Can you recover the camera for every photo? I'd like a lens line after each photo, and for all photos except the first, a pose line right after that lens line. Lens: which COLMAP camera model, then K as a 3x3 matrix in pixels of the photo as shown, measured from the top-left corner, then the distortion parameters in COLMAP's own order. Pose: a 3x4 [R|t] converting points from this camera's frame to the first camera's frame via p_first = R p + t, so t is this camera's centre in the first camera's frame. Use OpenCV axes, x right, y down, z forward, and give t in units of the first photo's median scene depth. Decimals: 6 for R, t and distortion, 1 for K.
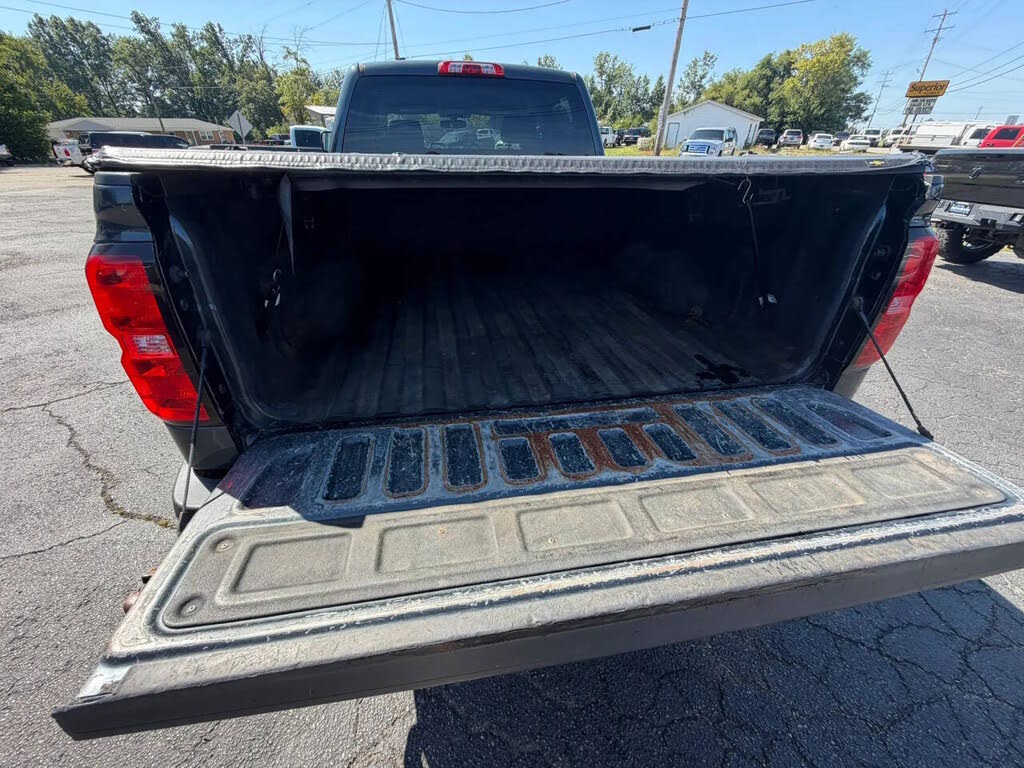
lens RADIAL K [[411.5, 0, 509.2], [0, 411.5, 381.8], [0, 0, 1]] dist [0.000597, -0.000544]
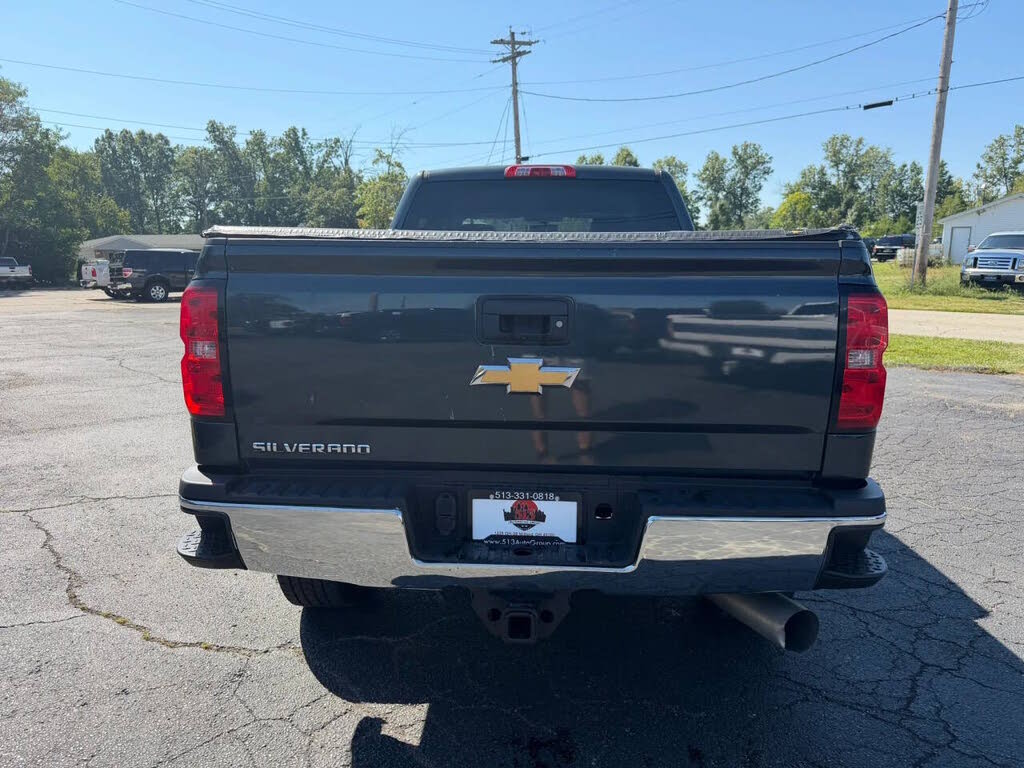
lens RADIAL K [[728.0, 0, 512.9], [0, 728.0, 382.9], [0, 0, 1]] dist [0.031989, -0.048002]
pose [[0.973501, 0.029885, -0.226723, 0.007214], [-0.108030, 0.933925, -0.340755, 0.007513], [0.201559, 0.356218, 0.912405, -0.010160]]
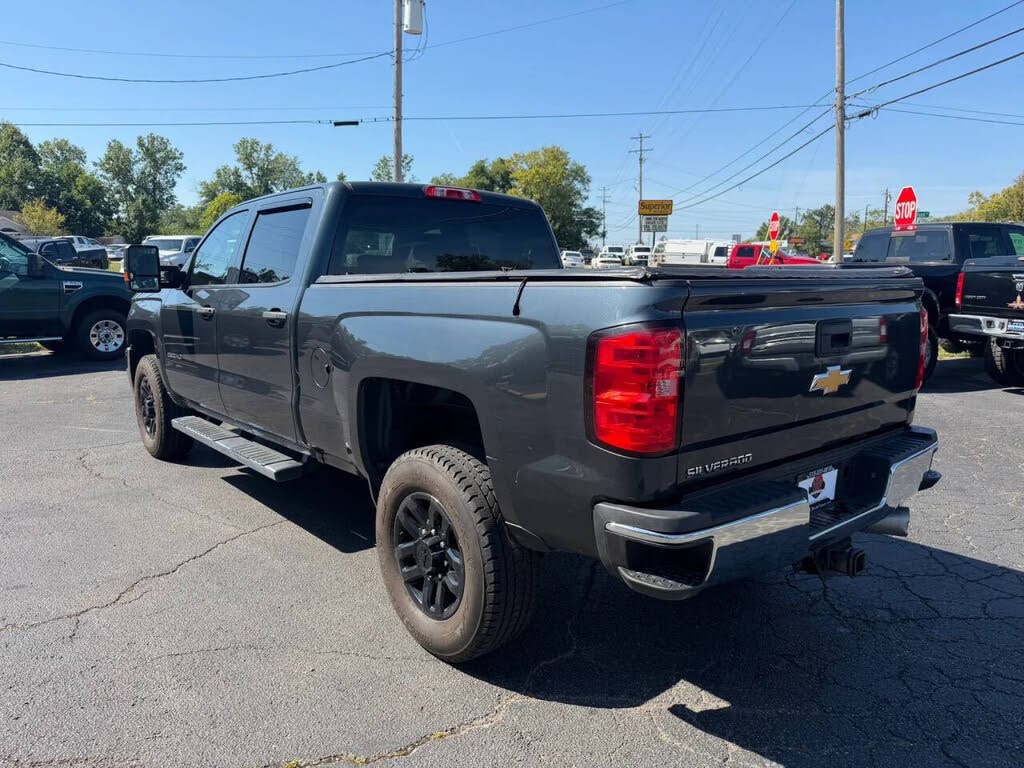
lens RADIAL K [[728.0, 0, 512.5], [0, 728.0, 380.8], [0, 0, 1]] dist [0.031989, -0.048002]
pose [[0.865300, -0.078639, 0.495047, -0.026978], [0.248367, 0.925121, -0.287167, 0.004769], [-0.435395, 0.371439, 0.820039, -0.008502]]
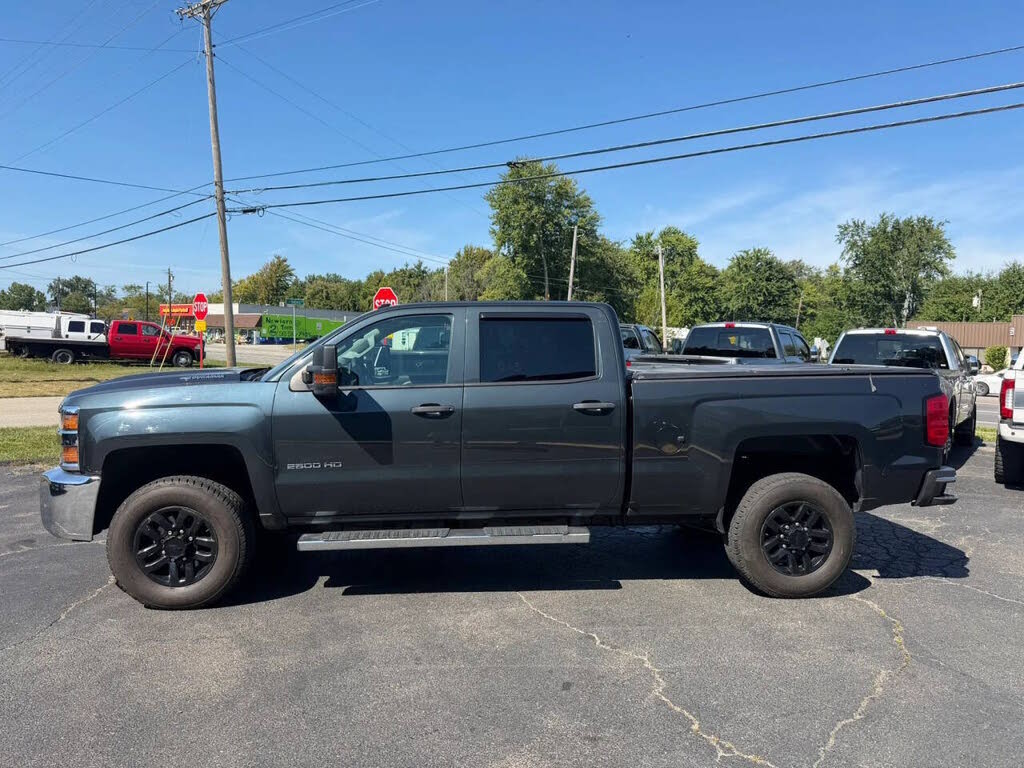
lens RADIAL K [[728.0, 0, 510.6], [0, 728.0, 383.1], [0, 0, 1]] dist [0.031989, -0.048002]
pose [[0.098358, -0.052077, 0.993788, -0.077190], [0.481024, 0.876706, -0.001667, -0.022195], [-0.871172, 0.478200, 0.111281, 0.035217]]
